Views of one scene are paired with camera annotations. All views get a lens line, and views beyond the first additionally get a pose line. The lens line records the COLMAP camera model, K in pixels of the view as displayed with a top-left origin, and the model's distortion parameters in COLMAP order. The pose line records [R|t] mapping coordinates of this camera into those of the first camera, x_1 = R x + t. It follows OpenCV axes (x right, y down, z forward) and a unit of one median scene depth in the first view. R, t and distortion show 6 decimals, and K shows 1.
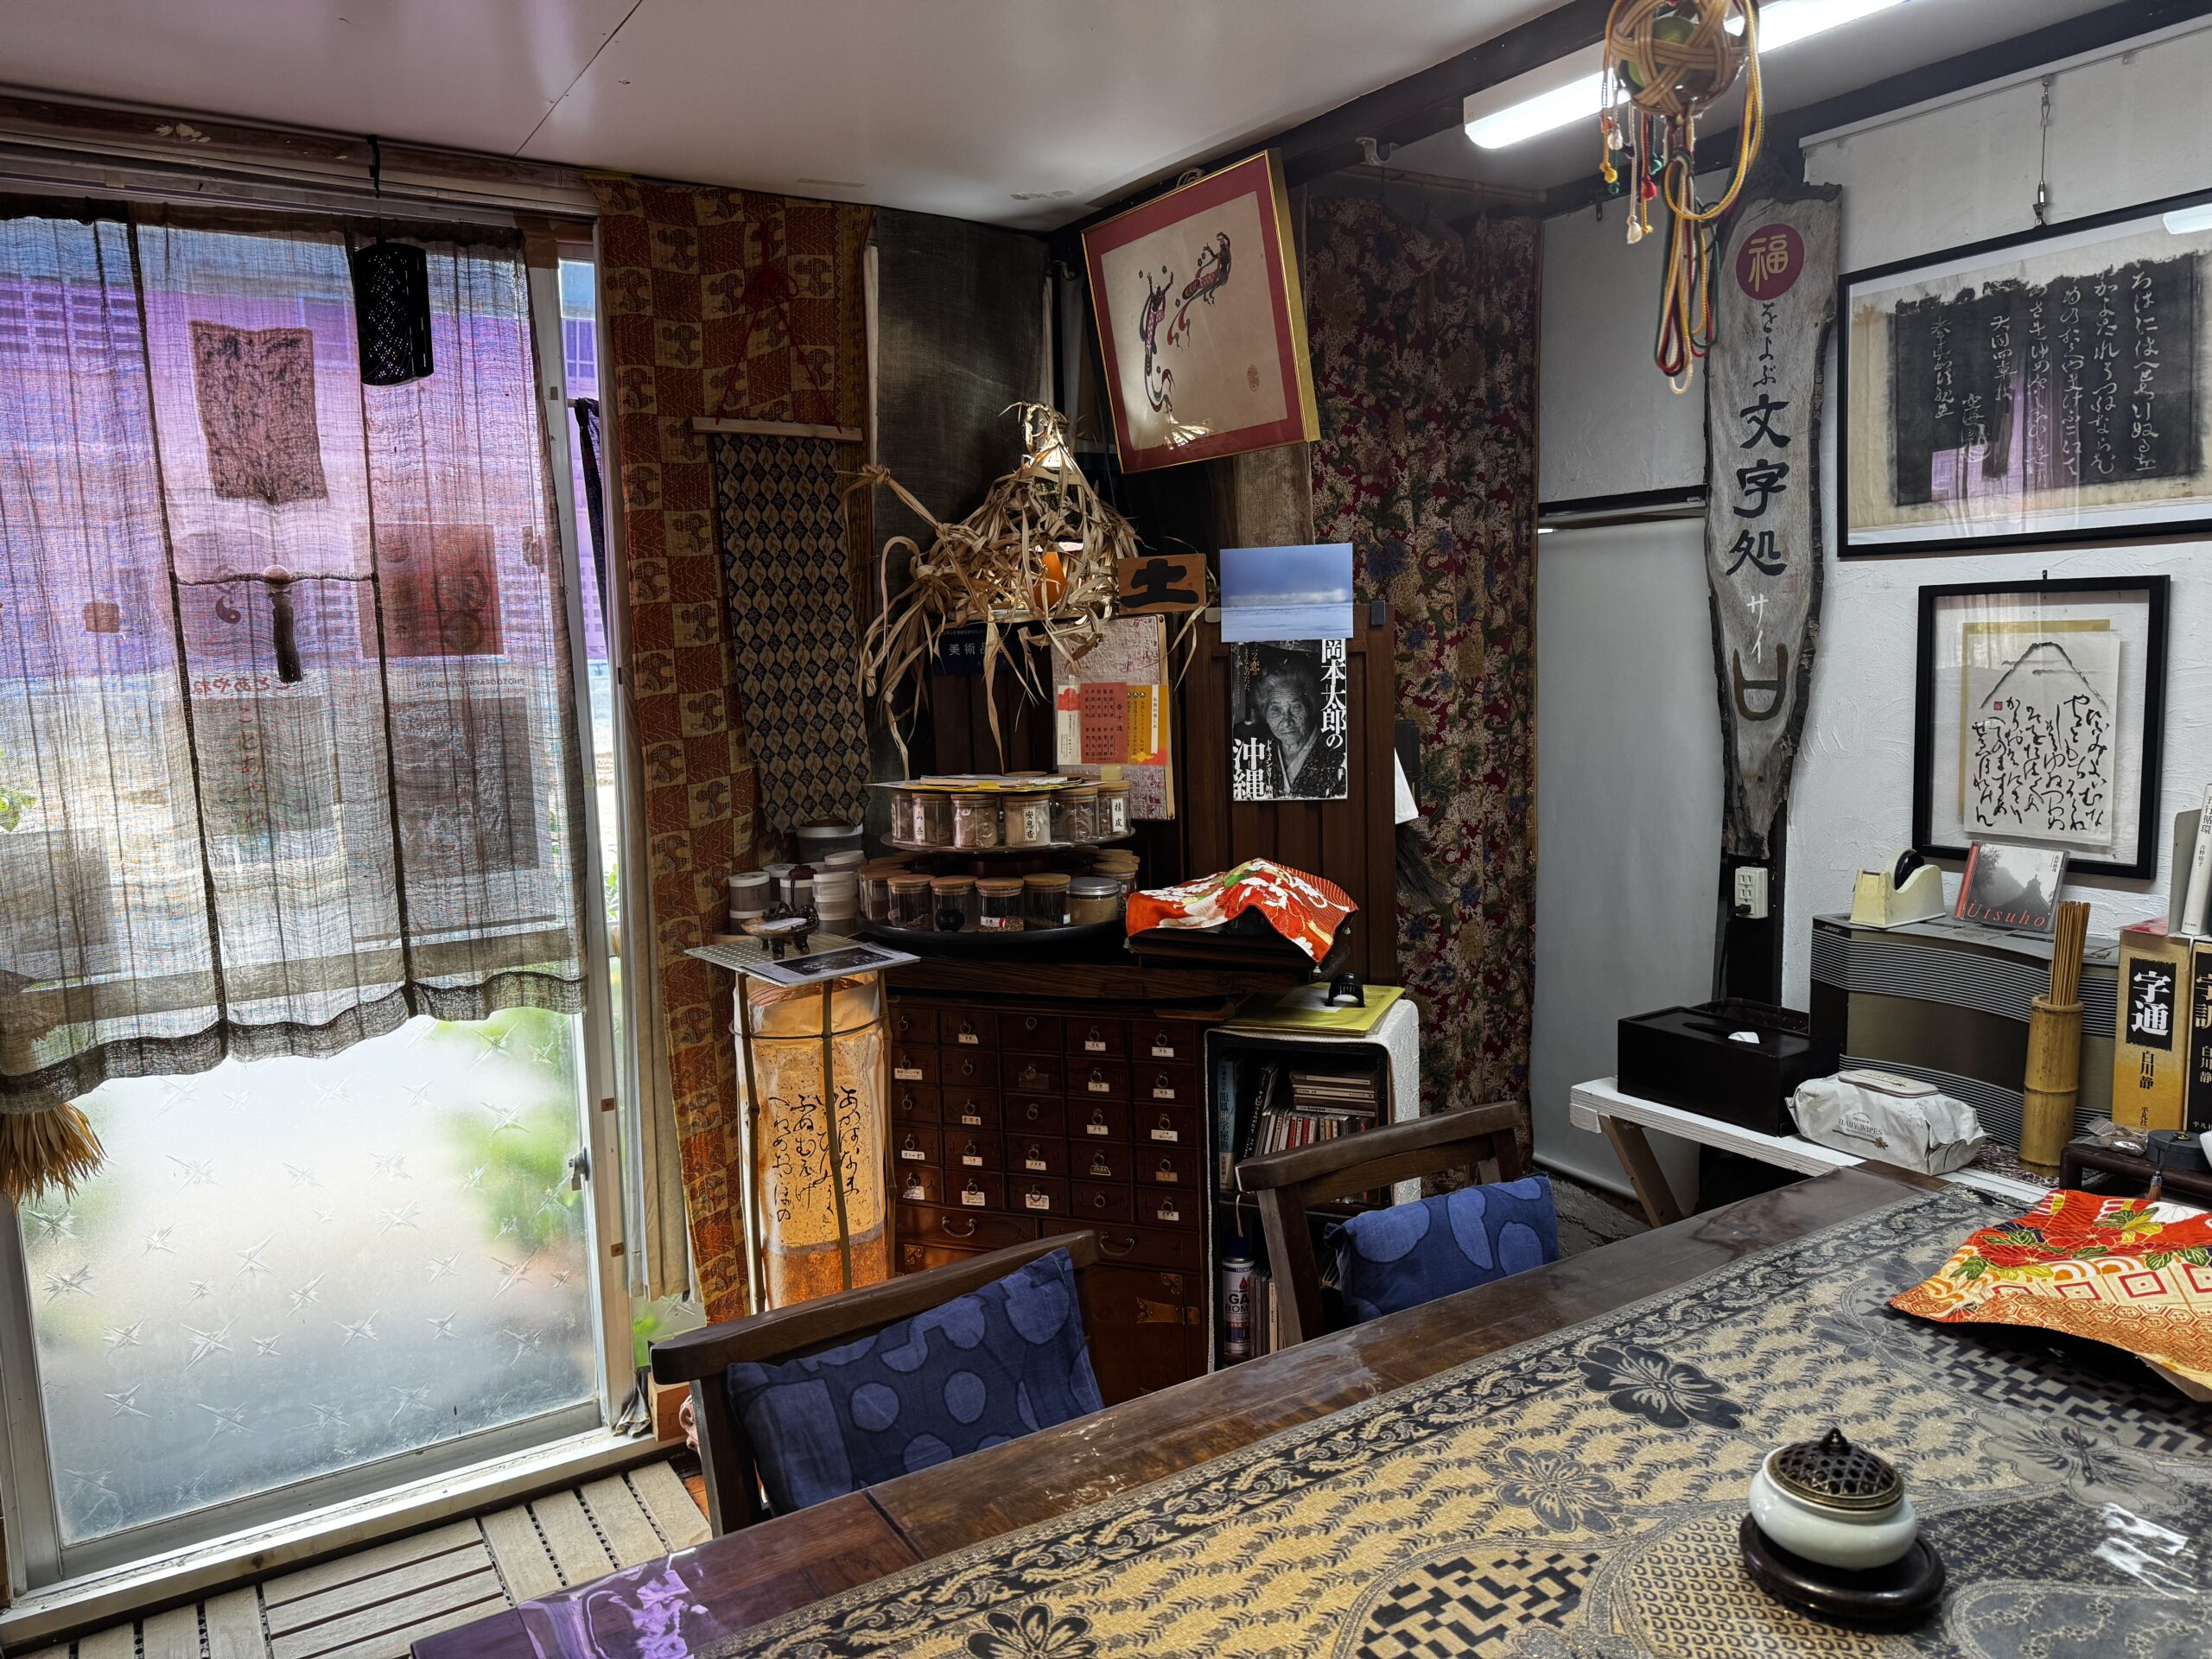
lens RADIAL K [[1563.9, 0, 1106.7], [0, 1563.9, 836.5], [0, 0, 1]] dist [0.030688, -0.033429]
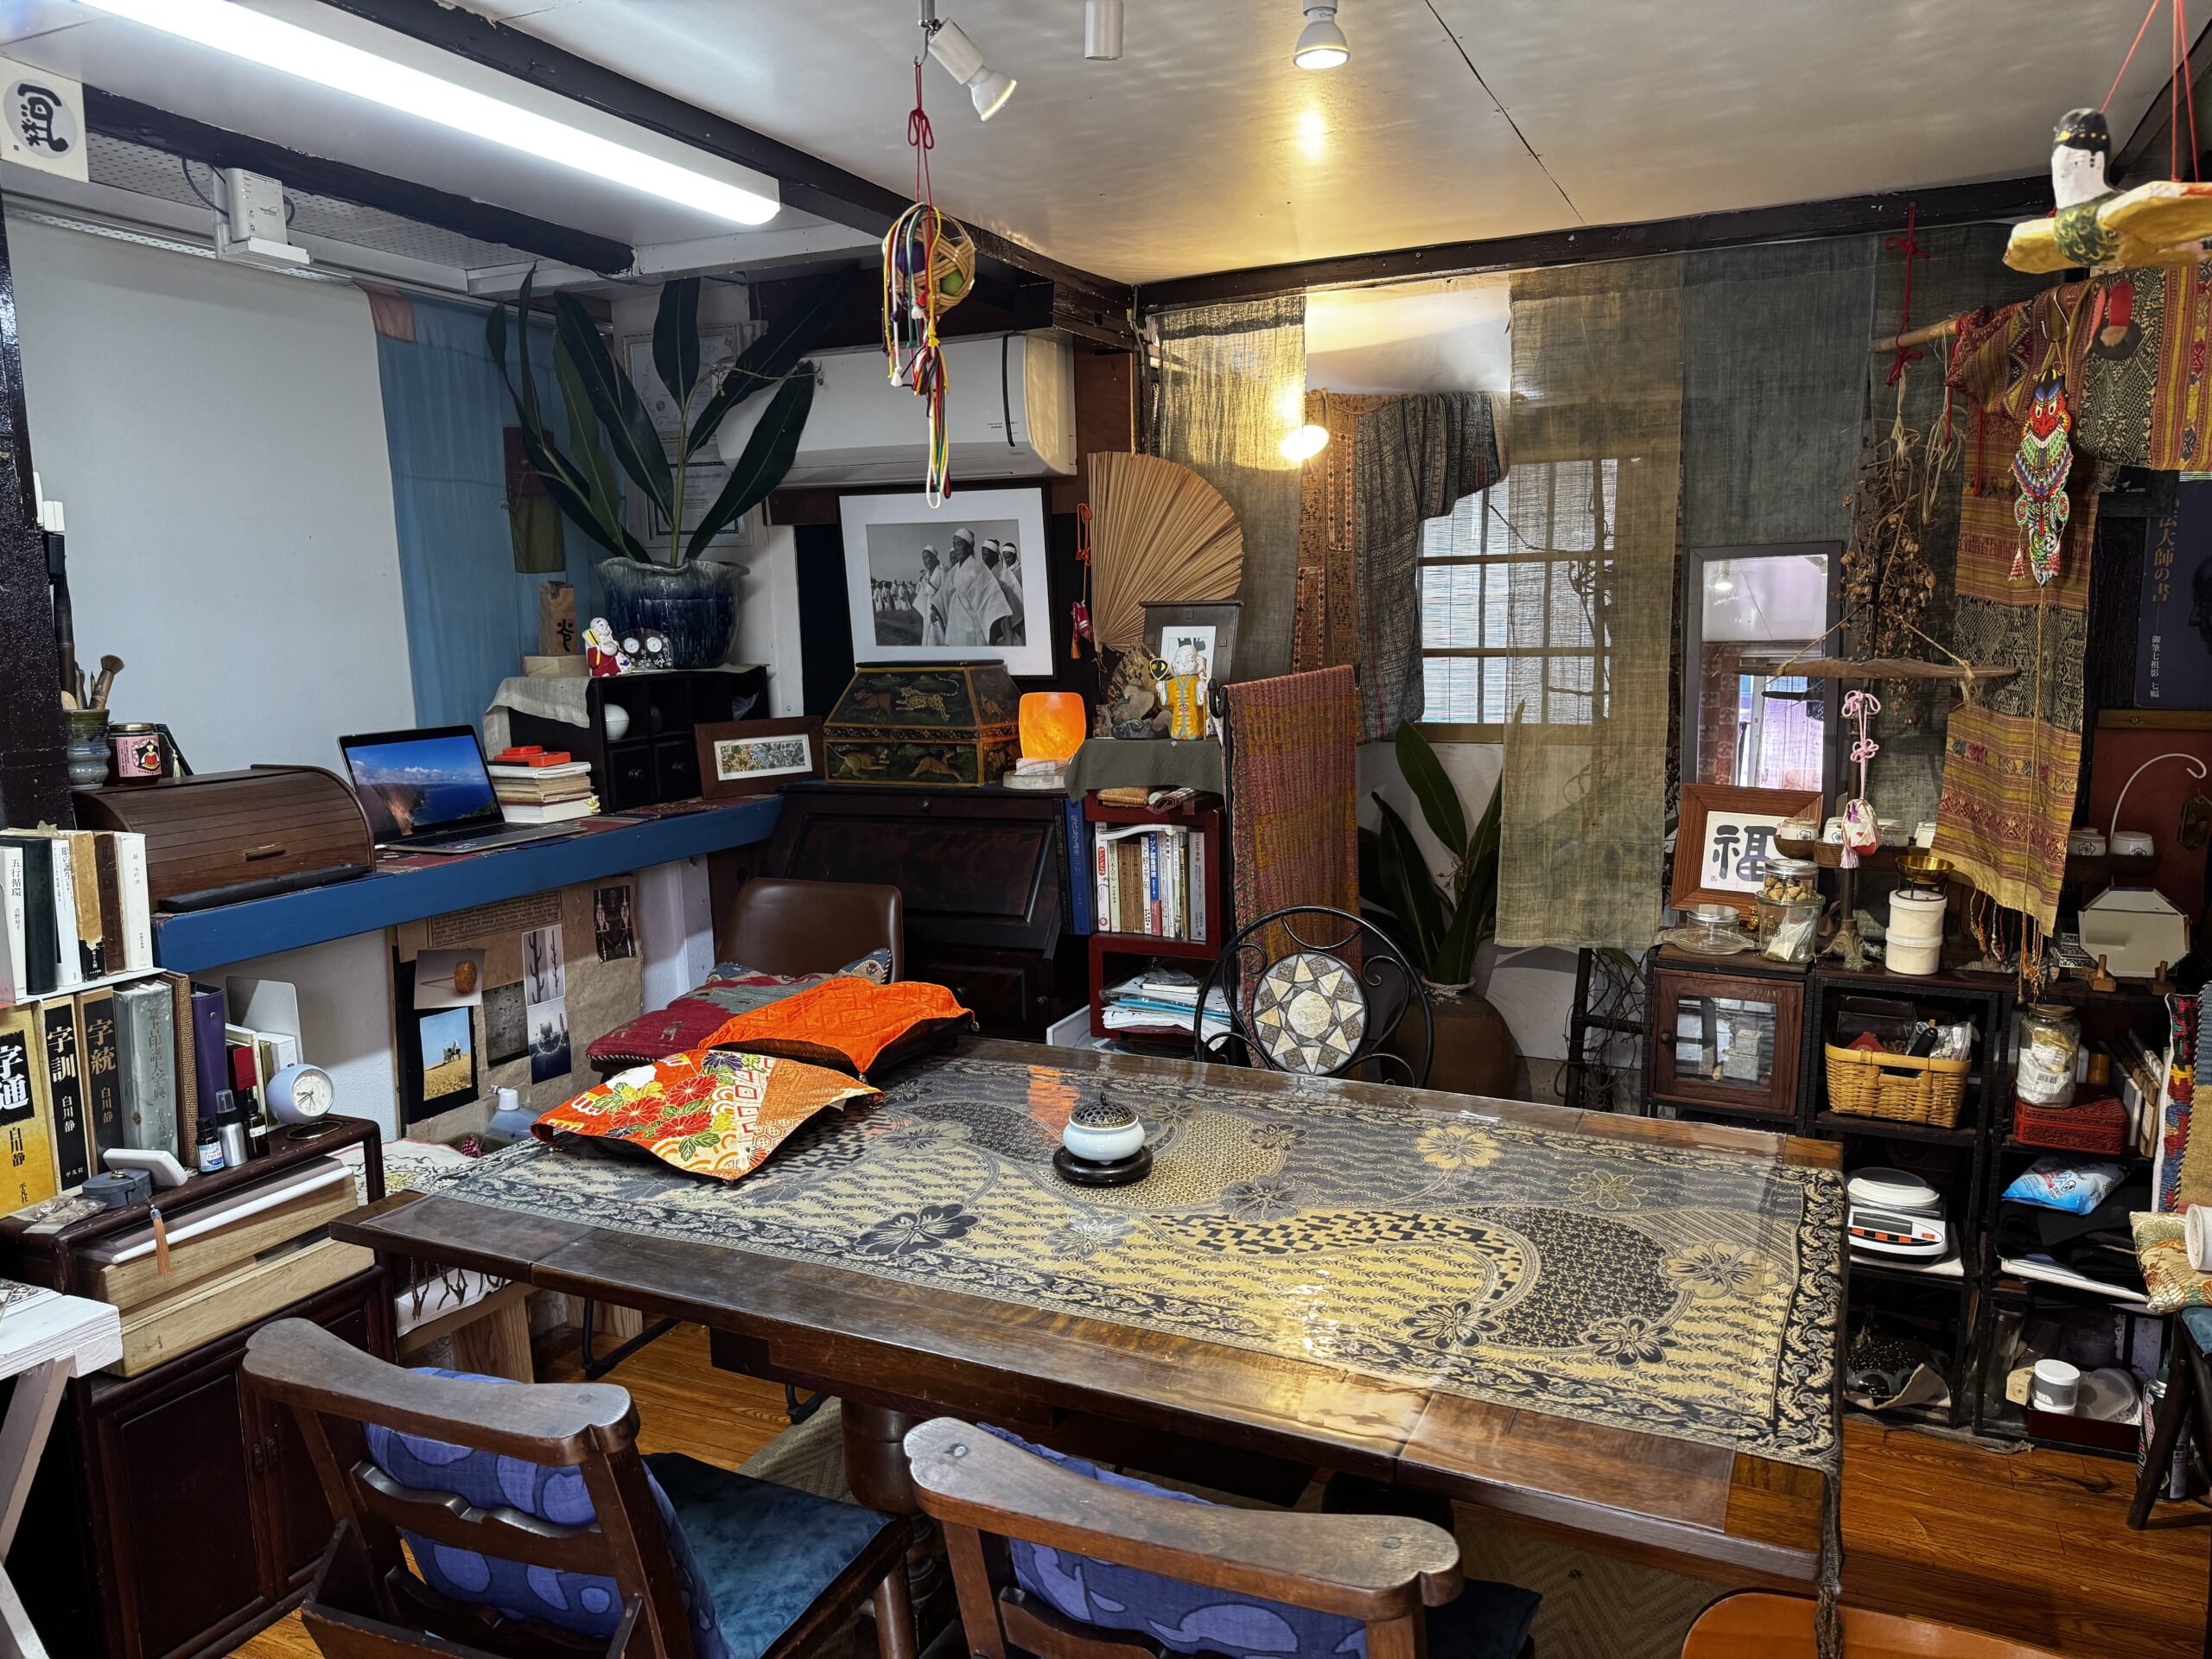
lens RADIAL K [[1563.9, 0, 1104.1], [0, 1563.9, 831.1], [0, 0, 1]] dist [0.030688, -0.033429]
pose [[-0.559083, -0.072083, 0.825972, -1.189870], [0.136541, 0.974607, 0.177477, -0.288923], [-0.817791, 0.212004, -0.535044, 2.185025]]
